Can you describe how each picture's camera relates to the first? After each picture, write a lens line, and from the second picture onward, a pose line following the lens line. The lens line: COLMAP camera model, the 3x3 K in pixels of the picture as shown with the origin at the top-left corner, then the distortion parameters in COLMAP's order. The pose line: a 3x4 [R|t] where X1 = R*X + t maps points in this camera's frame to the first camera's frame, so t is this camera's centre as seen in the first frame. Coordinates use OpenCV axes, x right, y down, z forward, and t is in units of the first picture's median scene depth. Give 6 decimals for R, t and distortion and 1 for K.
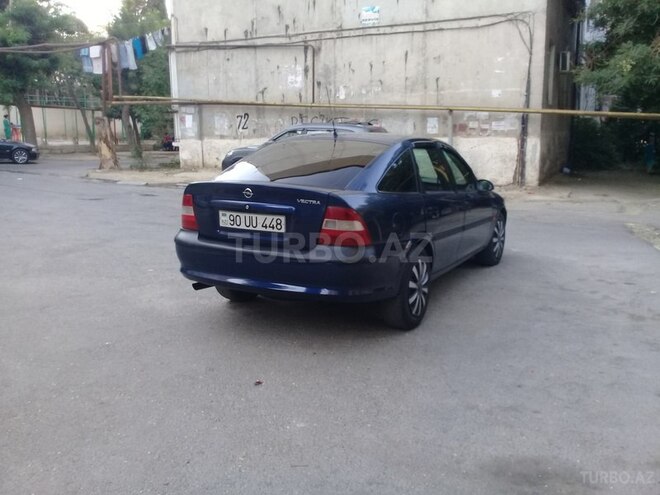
lens RADIAL K [[603.9, 0, 329.9], [0, 603.9, 247.0], [0, 0, 1]] dist [0.007373, 0.000000]
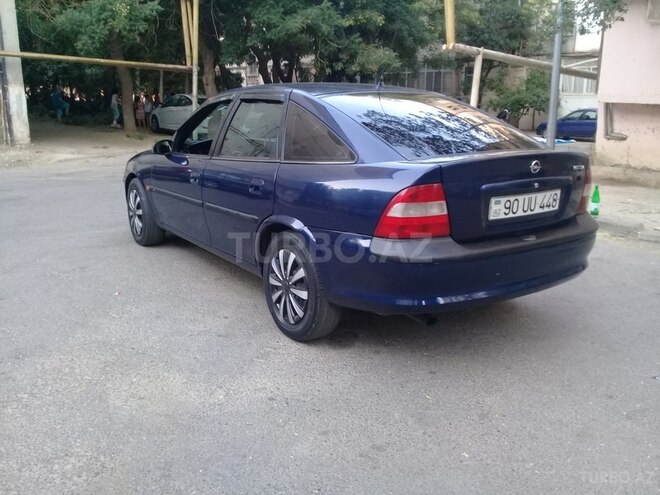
lens RADIAL K [[603.9, 0, 330.7], [0, 603.9, 247.2], [0, 0, 1]] dist [0.007373, 0.000000]
pose [[0.480560, -0.227035, 0.847064, -0.894895], [0.156350, 0.972613, 0.171984, -0.157350], [-0.862912, 0.049790, 0.502896, 0.831655]]
